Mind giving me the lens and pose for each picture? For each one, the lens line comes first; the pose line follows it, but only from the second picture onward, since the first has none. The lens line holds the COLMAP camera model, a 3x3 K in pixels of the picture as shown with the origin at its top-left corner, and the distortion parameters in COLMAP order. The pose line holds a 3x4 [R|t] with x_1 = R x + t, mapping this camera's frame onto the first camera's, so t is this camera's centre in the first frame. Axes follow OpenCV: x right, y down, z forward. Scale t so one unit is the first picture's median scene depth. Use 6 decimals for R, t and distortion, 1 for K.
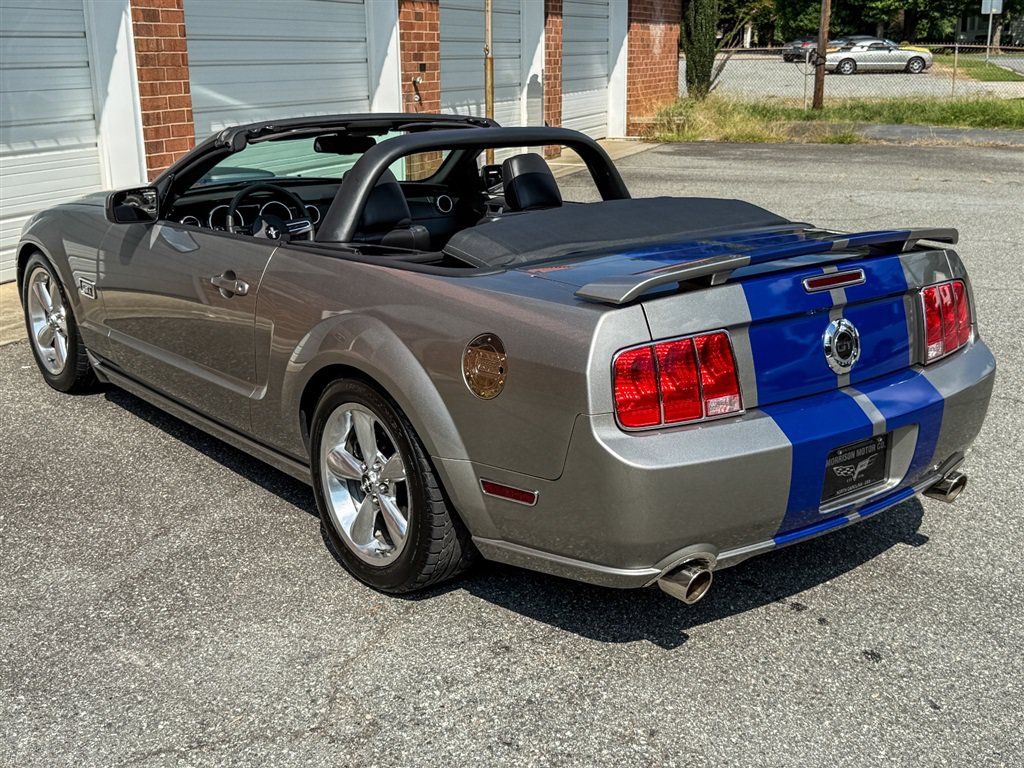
lens RADIAL K [[1200.3, 0, 508.7], [0, 1200.3, 389.1], [0, 0, 1]] dist [0.190988, -0.441512]
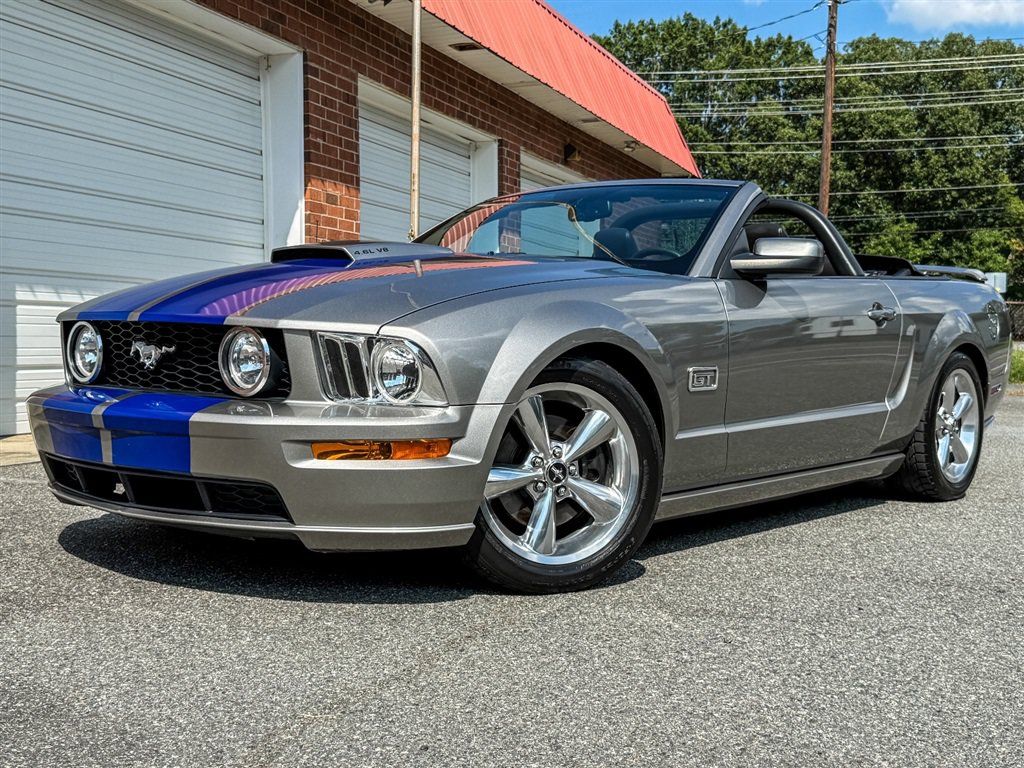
lens RADIAL K [[1272.6, 0, 510.8], [0, 1272.6, 390.1], [0, 0, 1]] dist [0.192717, -0.472748]
pose [[0.999837, 0.014781, 0.010363, 0.040545], [-0.011959, 0.972370, -0.233141, 0.019216], [-0.013523, 0.232979, 0.972388, 0.192212]]
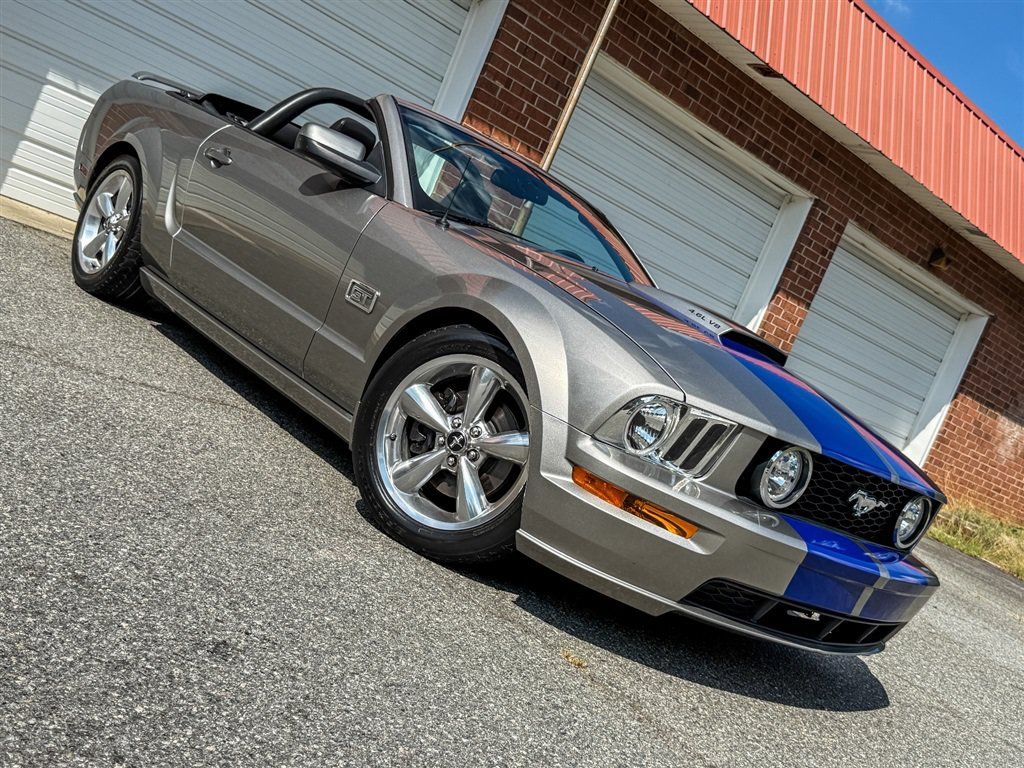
lens RADIAL K [[1119.1, 0, 509.1], [0, 1119.1, 386.8], [0, 0, 1]] dist [0.177614, -0.423333]
pose [[0.796141, 0.379876, -0.471014, 0.347825], [-0.503401, 0.847724, -0.167189, -0.054327], [0.335779, 0.370215, 0.866137, 0.427358]]
